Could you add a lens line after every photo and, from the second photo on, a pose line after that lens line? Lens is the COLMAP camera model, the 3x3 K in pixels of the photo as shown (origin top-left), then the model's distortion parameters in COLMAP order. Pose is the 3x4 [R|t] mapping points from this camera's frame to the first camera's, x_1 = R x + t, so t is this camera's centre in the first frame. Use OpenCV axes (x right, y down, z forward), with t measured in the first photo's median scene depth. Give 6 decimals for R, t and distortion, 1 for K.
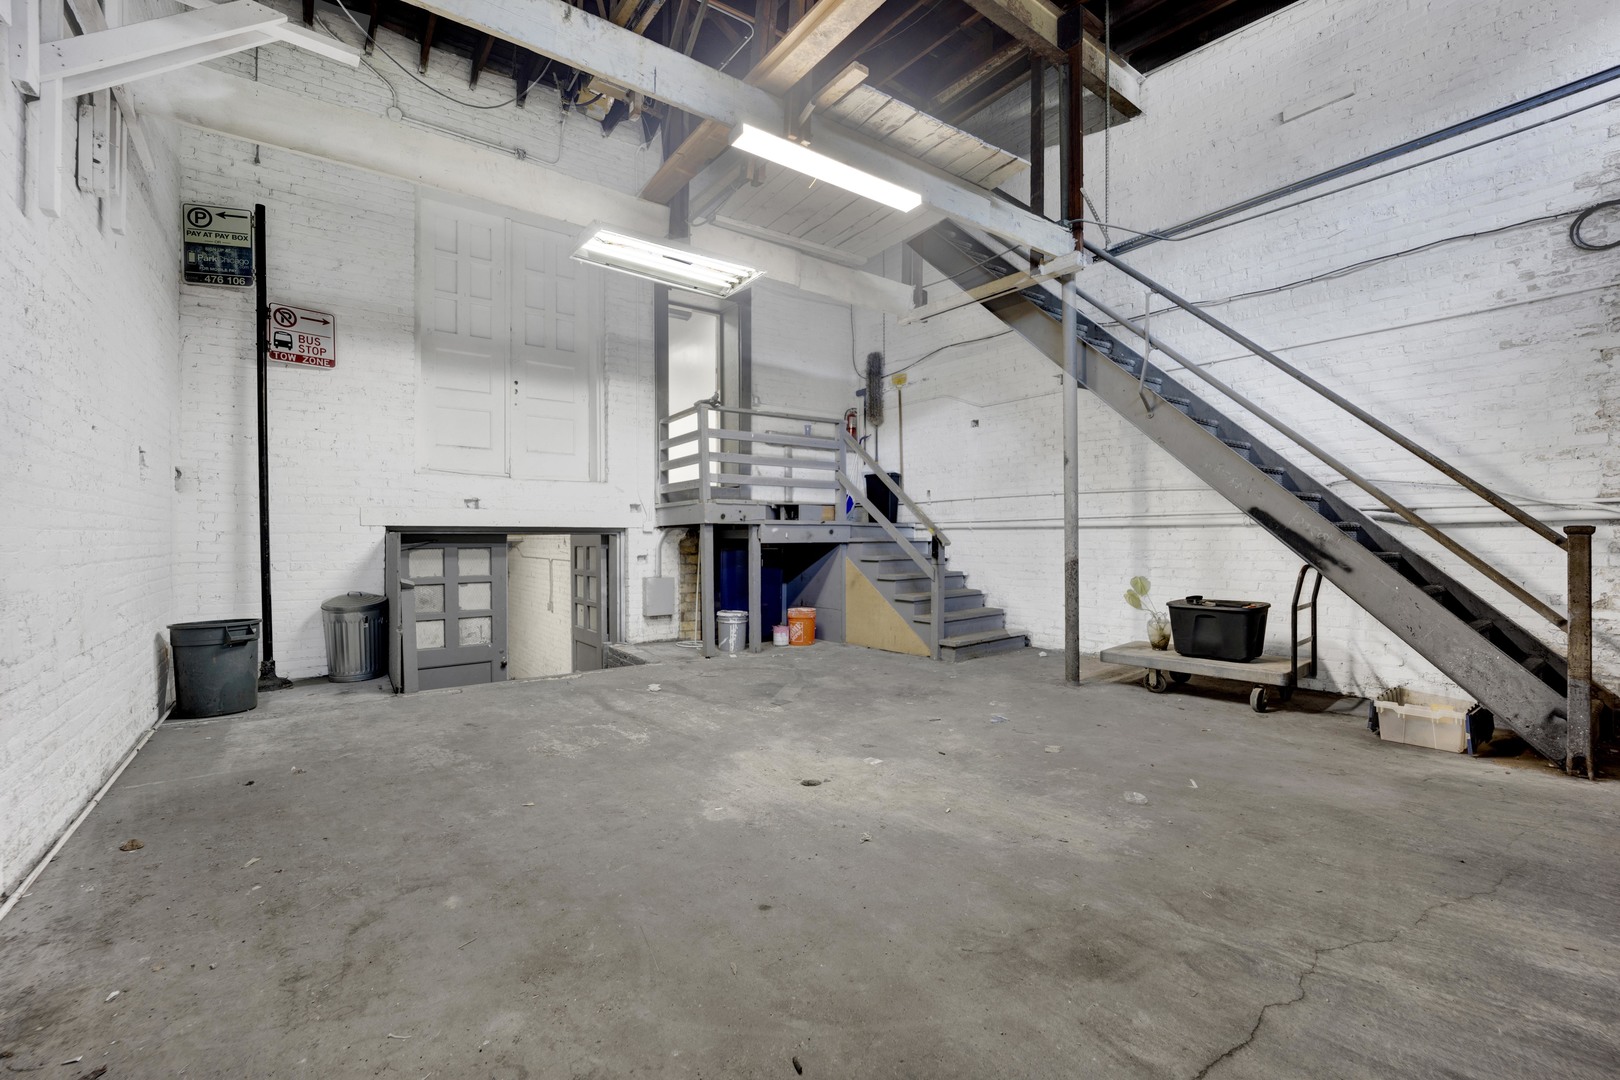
lens RADIAL K [[702.0, 0, 808.6], [0, 702.0, 539.3], [0, 0, 1]] dist [-0.018974, -0.001194]
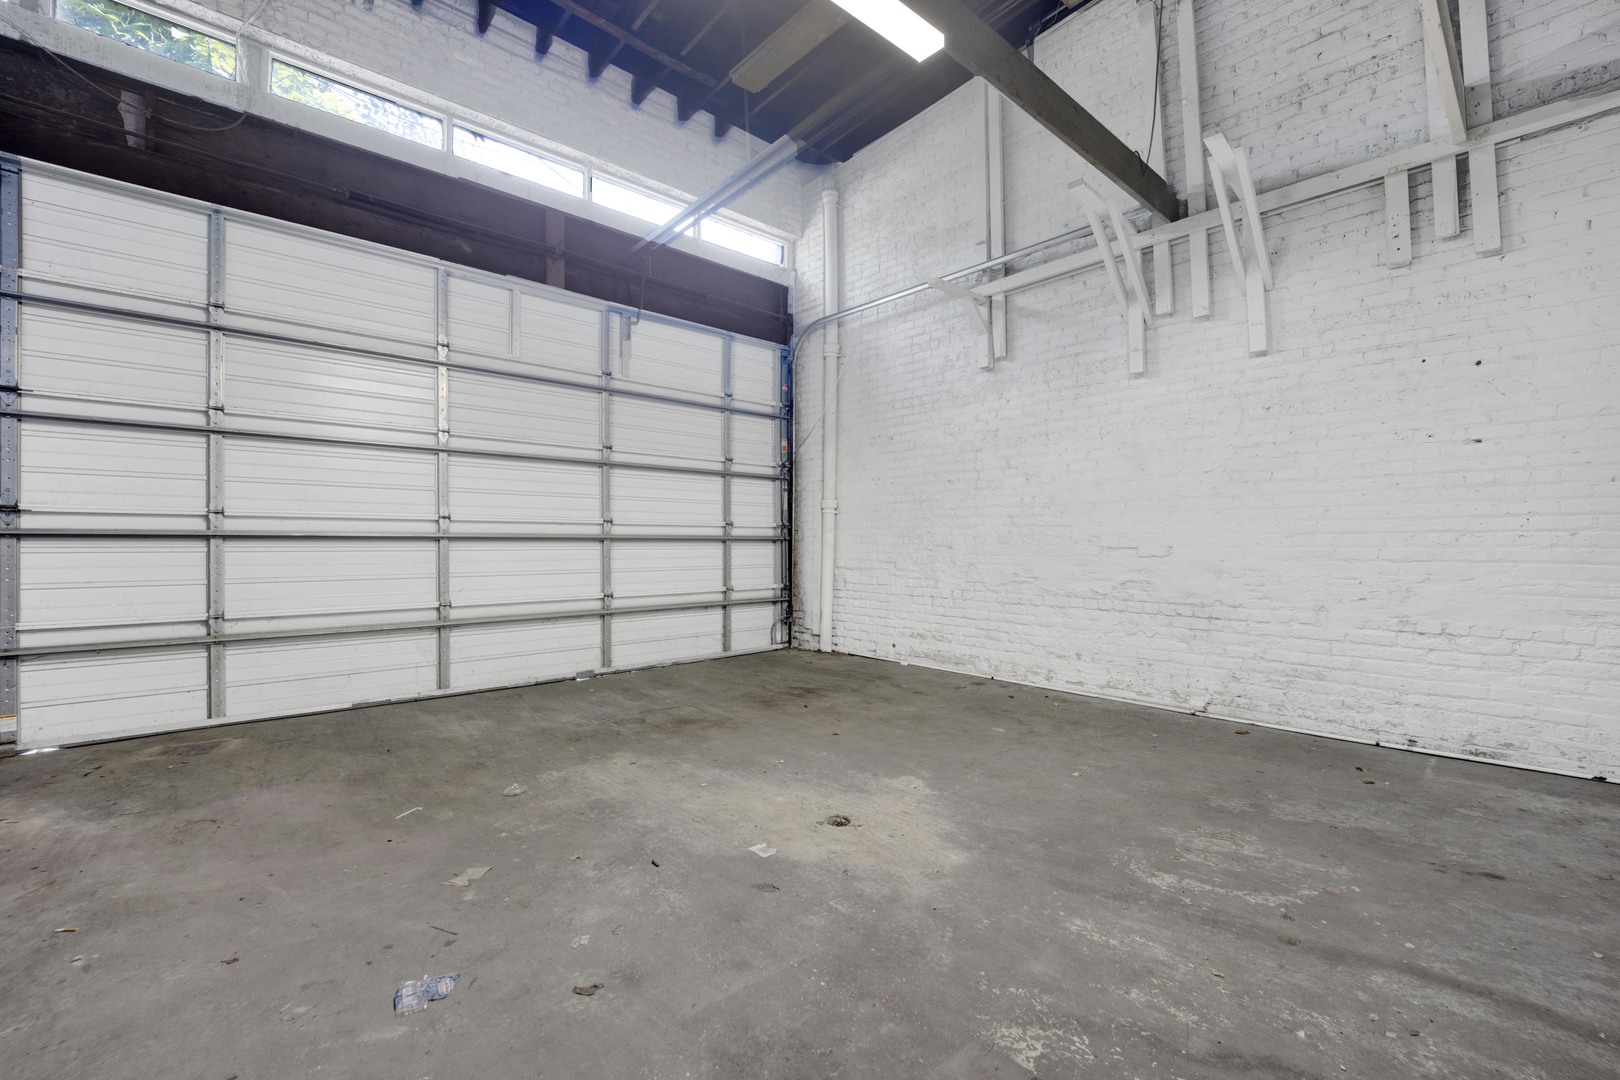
lens RADIAL K [[702.0, 0, 813.0], [0, 702.0, 539.9], [0, 0, 1]] dist [-0.018974, -0.001194]
pose [[-0.994791, 0.000396, -0.101939, 0.120546], [0.000488, 0.999999, -0.000879, 0.003072], [0.101939, -0.000924, -0.994790, 1.827545]]
